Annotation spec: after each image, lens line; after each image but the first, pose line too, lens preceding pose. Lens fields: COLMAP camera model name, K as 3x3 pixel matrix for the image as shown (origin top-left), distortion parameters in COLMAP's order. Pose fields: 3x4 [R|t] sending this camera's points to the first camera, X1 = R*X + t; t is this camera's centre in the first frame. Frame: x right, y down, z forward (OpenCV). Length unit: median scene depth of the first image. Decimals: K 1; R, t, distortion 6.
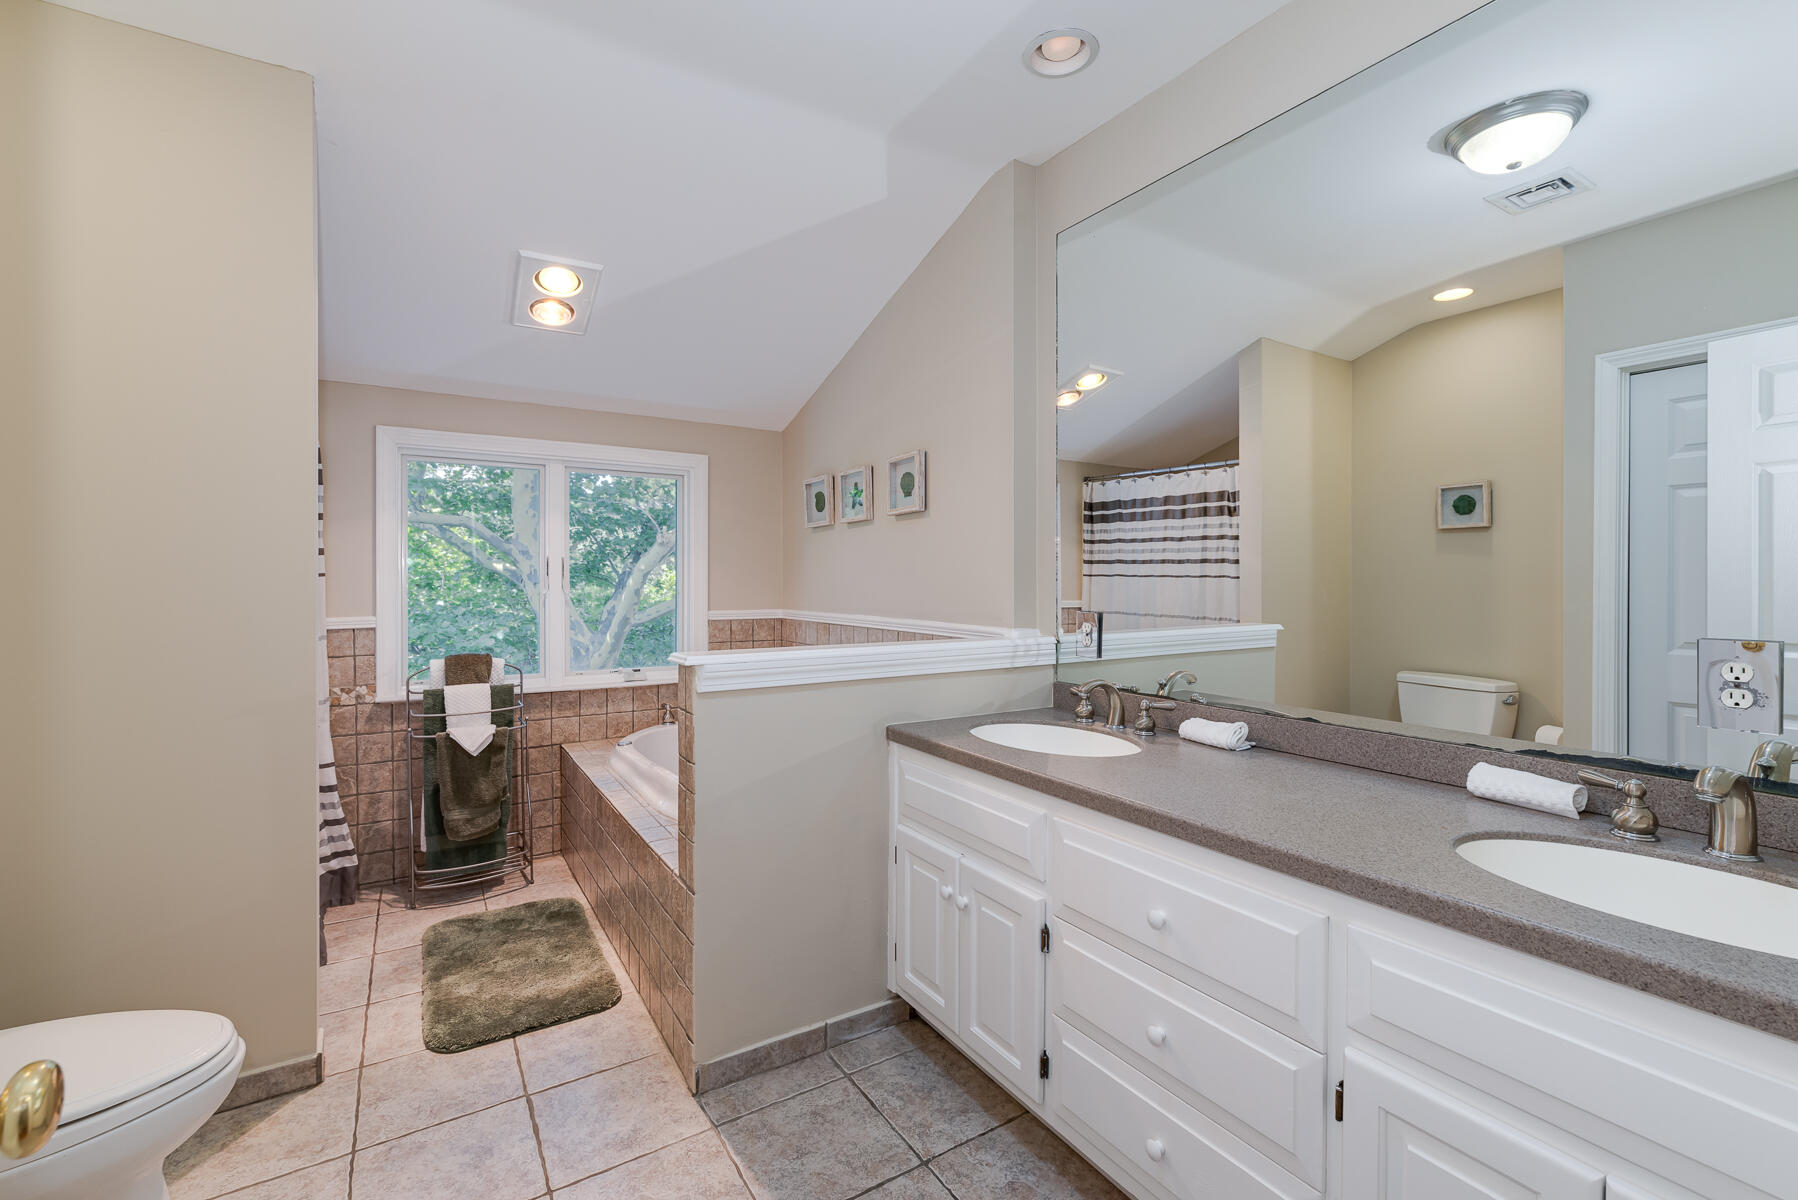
lens RADIAL K [[775.0, 0, 901.6], [0, 775.0, 587.9], [0, 0, 1]] dist [-0.000761, 0.000020]
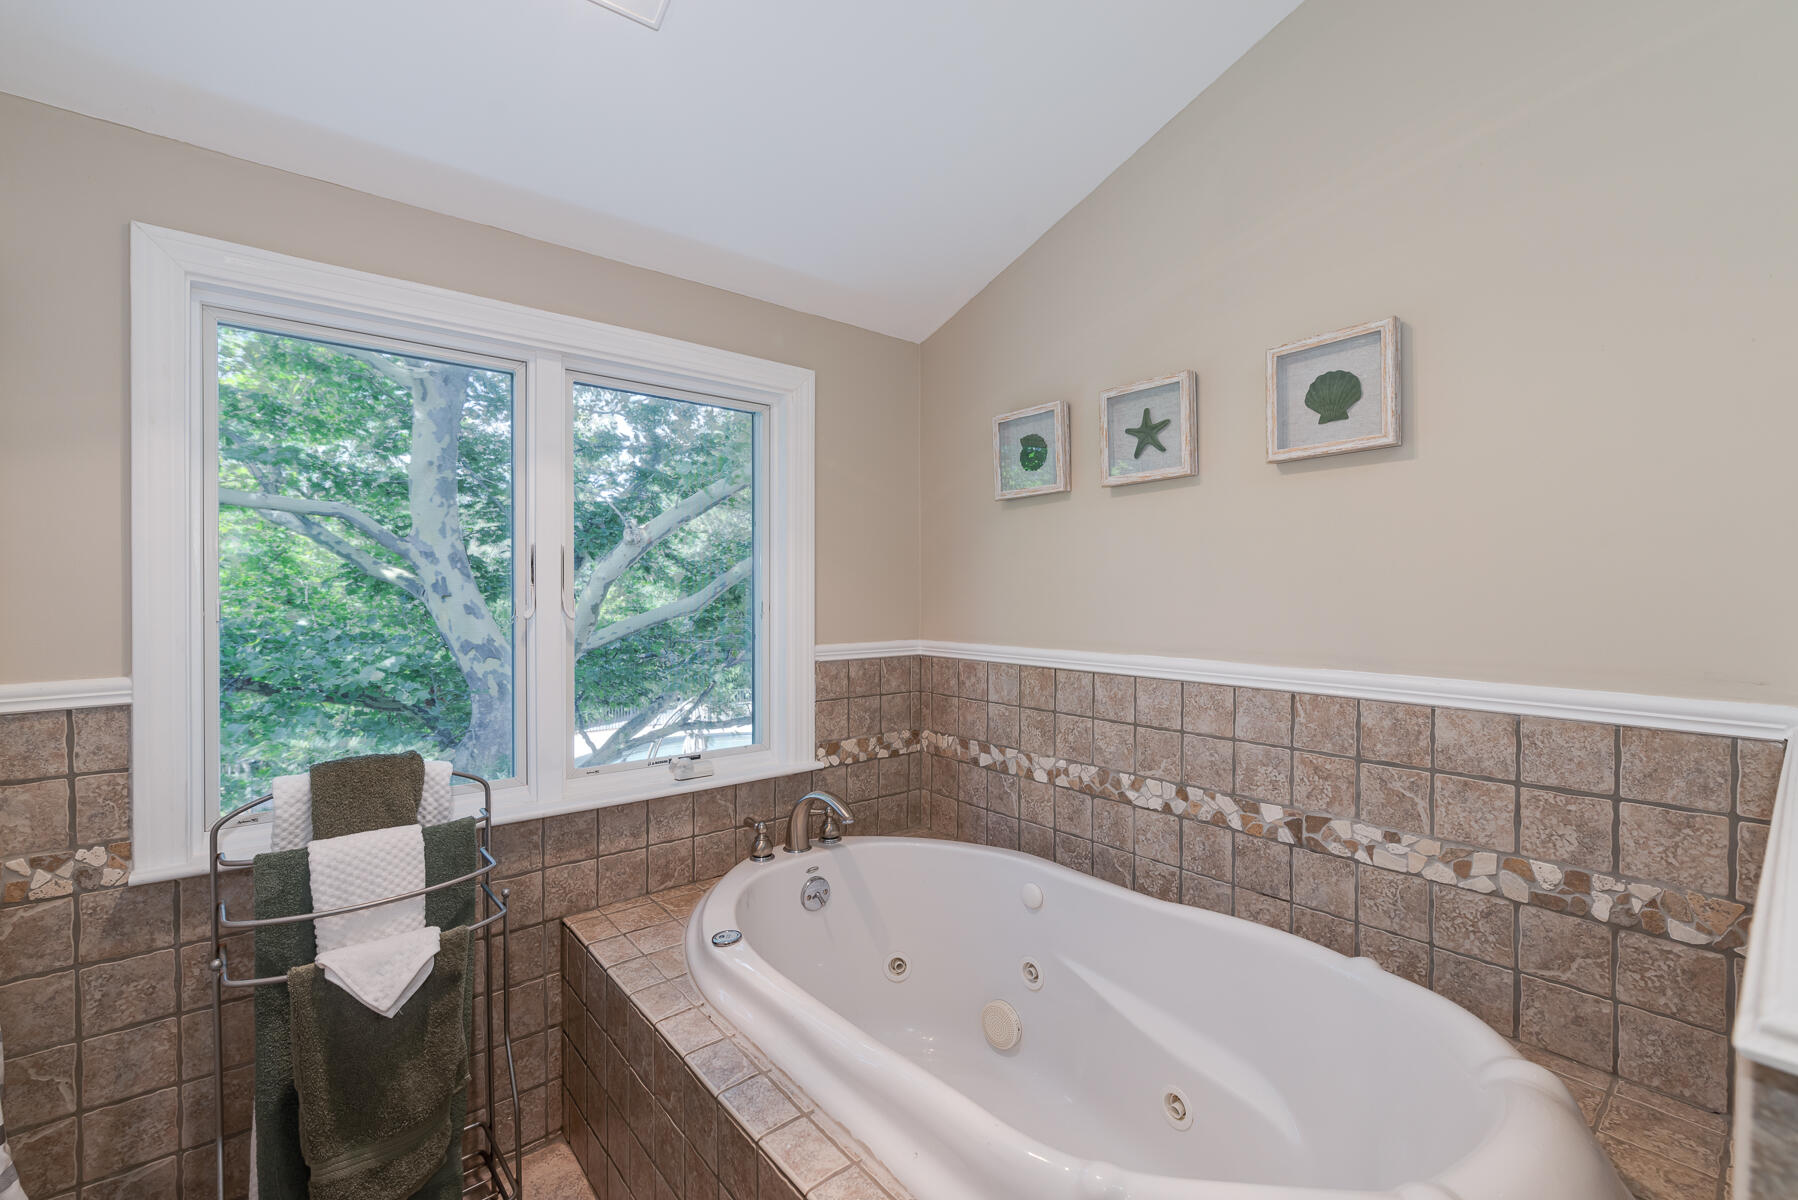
lens RADIAL K [[764.4, 0, 894.4], [0, 764.4, 602.4], [0, 0, 1]] dist [0.001858, 0.001011]
pose [[0.992849, -0.001463, 0.119366, -0.313809], [0.001061, 0.999994, 0.003424, -0.004723], [-0.119370, -0.003273, 0.992844, 0.531775]]
